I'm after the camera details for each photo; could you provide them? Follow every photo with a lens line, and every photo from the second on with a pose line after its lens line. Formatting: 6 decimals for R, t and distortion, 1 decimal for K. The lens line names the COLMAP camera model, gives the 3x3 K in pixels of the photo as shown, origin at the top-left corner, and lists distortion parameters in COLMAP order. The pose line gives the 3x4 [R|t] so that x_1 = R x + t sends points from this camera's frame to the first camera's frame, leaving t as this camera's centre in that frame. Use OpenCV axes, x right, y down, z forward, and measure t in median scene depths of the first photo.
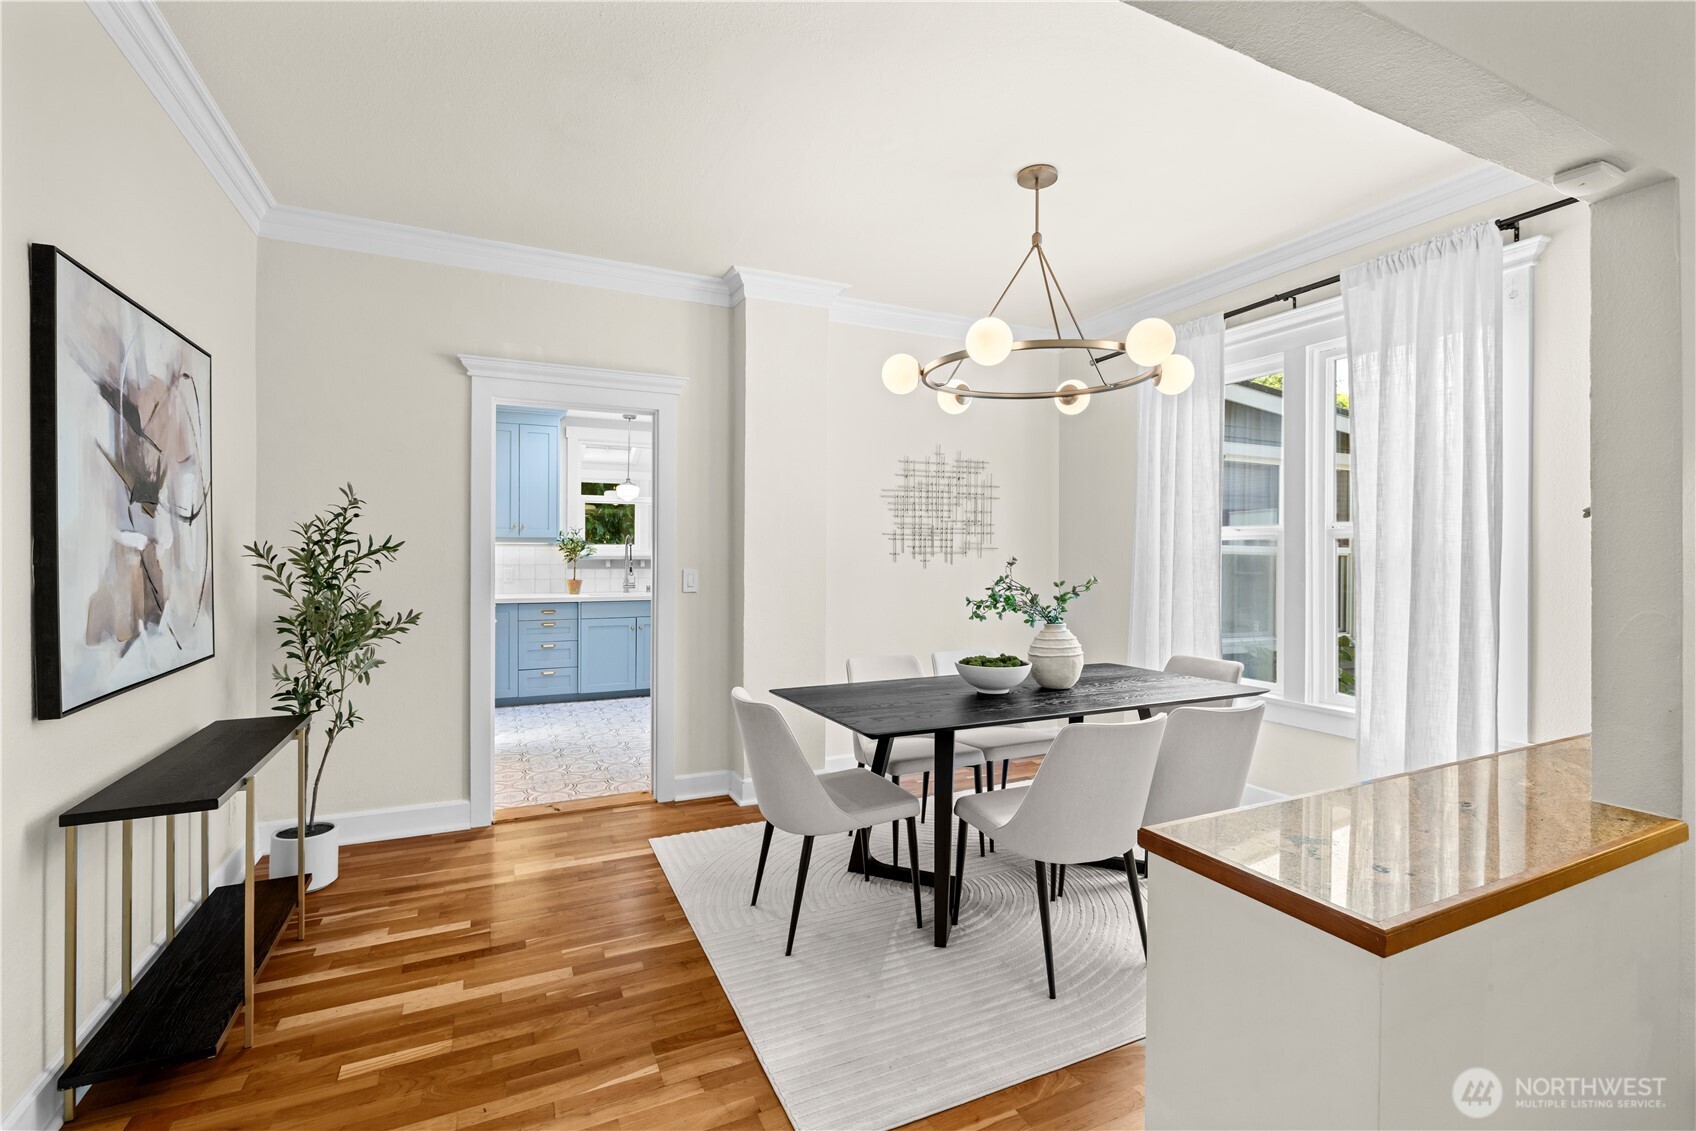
lens RADIAL K [[759.1, 0, 842.4], [0, 759.1, 553.5], [0, 0, 1]] dist [-0.014324, 0.001147]
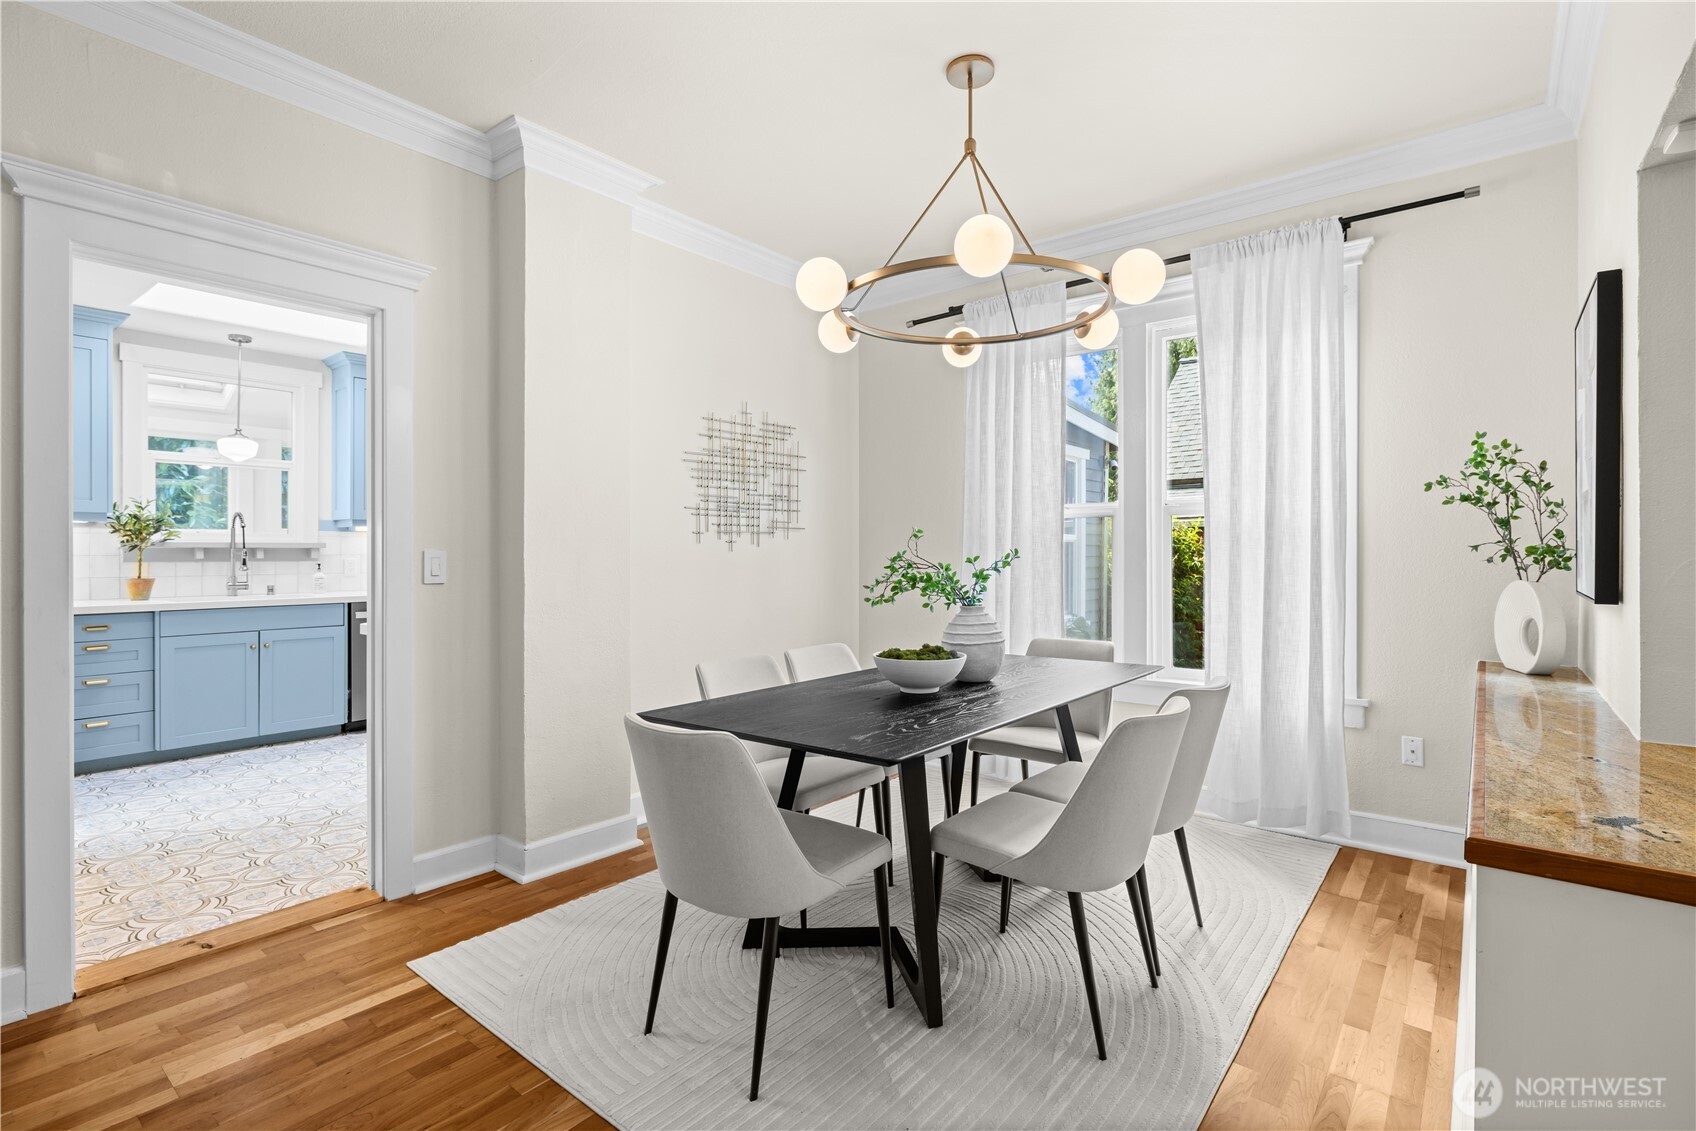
lens RADIAL K [[807.1, 0, 859.3], [0, 807.1, 553.2], [0, 0, 1]] dist [-0.010218, 0.001940]
pose [[0.896844, -0.004406, 0.442325, -0.219624], [0.003467, 0.999990, 0.002930, 0.028168], [-0.442333, -0.001094, 0.896850, 0.224594]]
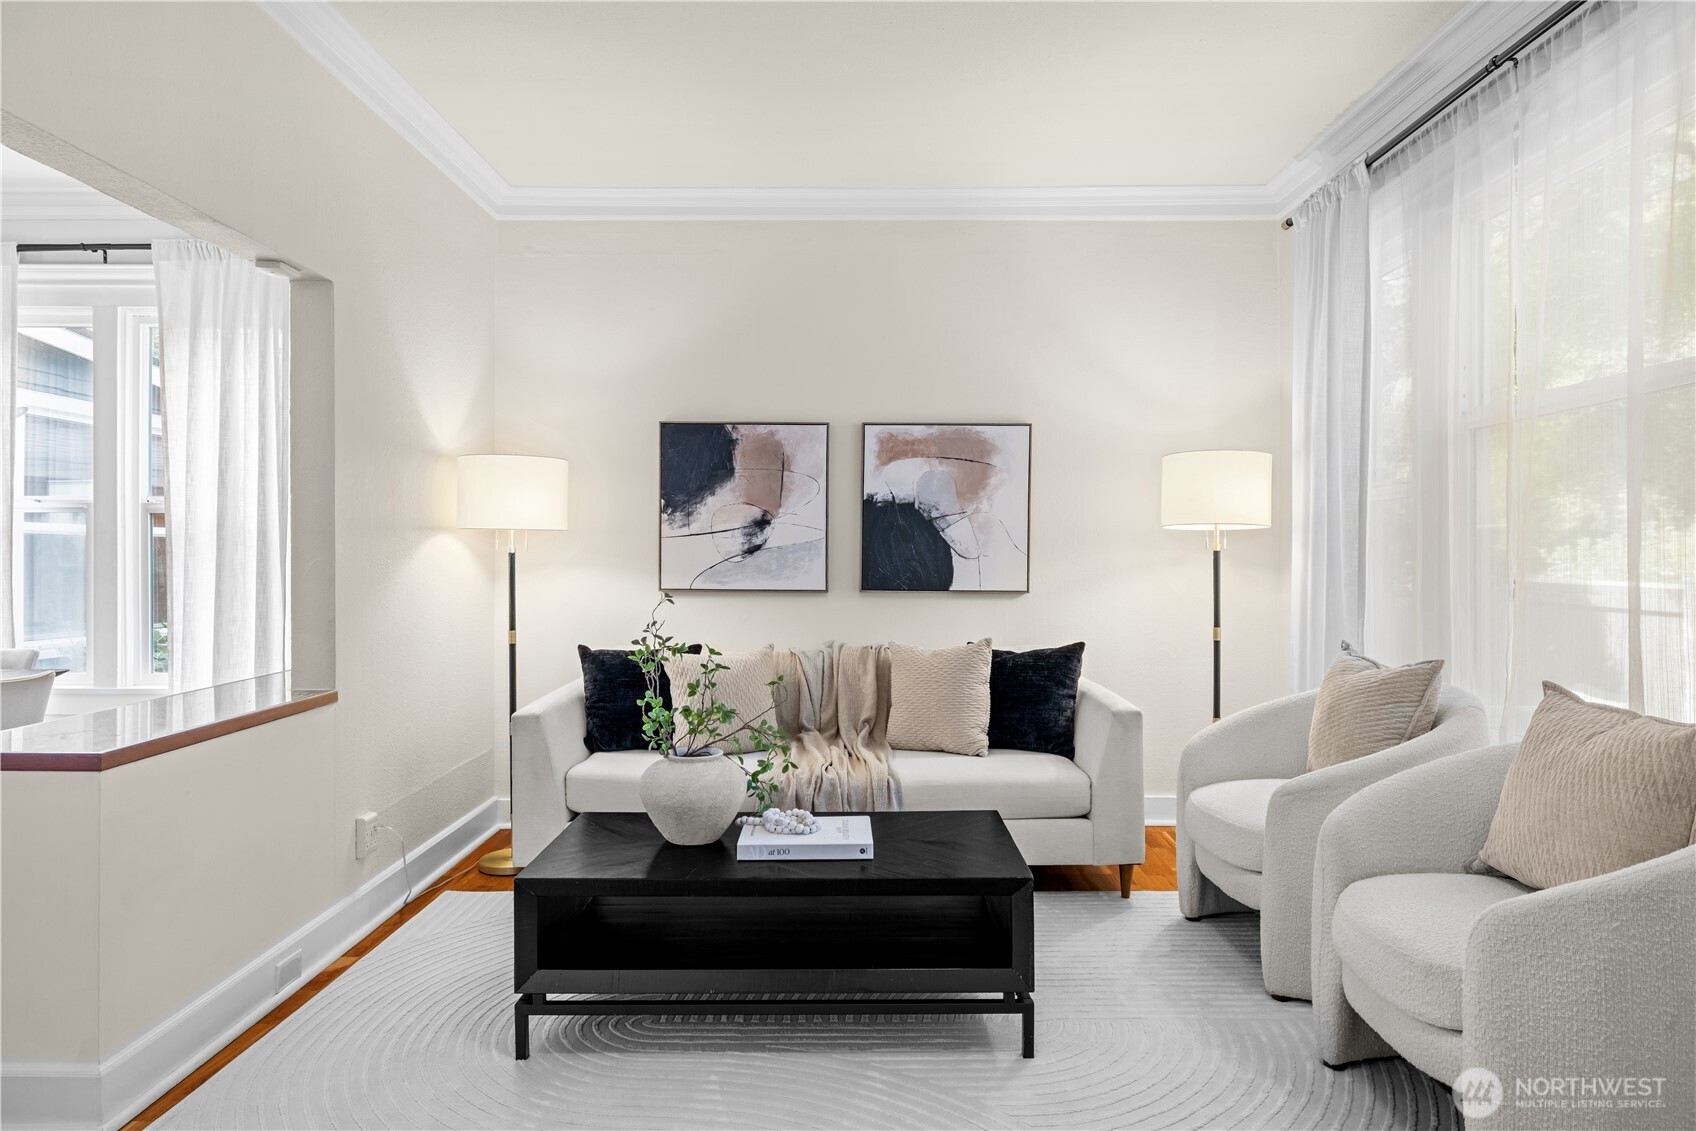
lens RADIAL K [[1012.1, 0, 835.3], [0, 1012.1, 557.6], [0, 0, 1]] dist [0.001563, -0.001001]
pose [[0.430155, -0.008869, 0.902712, -0.150631], [-0.003179, 0.999931, 0.011339, 0.021193], [-0.902750, -0.007747, 0.430097, -0.374923]]
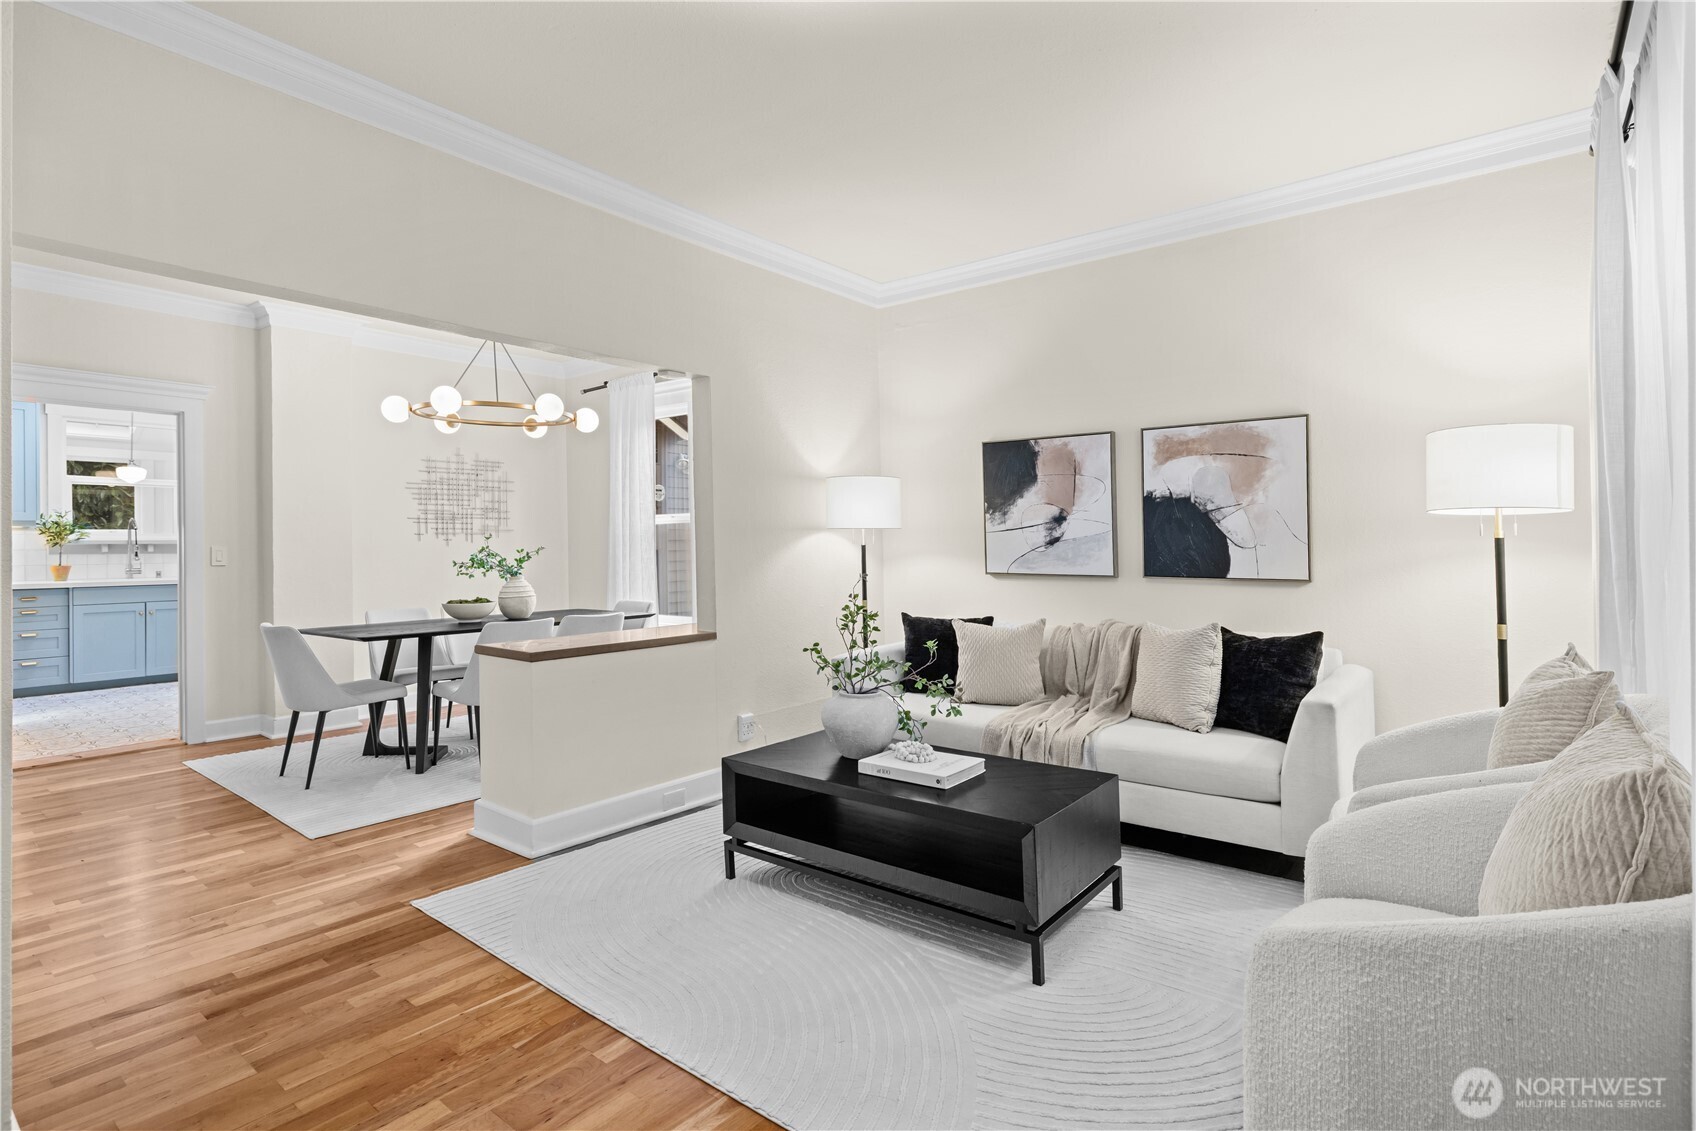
lens RADIAL K [[807.1, 0, 834.5], [0, 807.1, 545.0], [0, 0, 1]] dist [-0.010218, 0.001940]
pose [[0.890225, -0.007997, 0.455452, 0.104038], [0.006760, 0.999968, 0.004345, 0.023993], [-0.455472, -0.000789, 0.890250, -0.684951]]
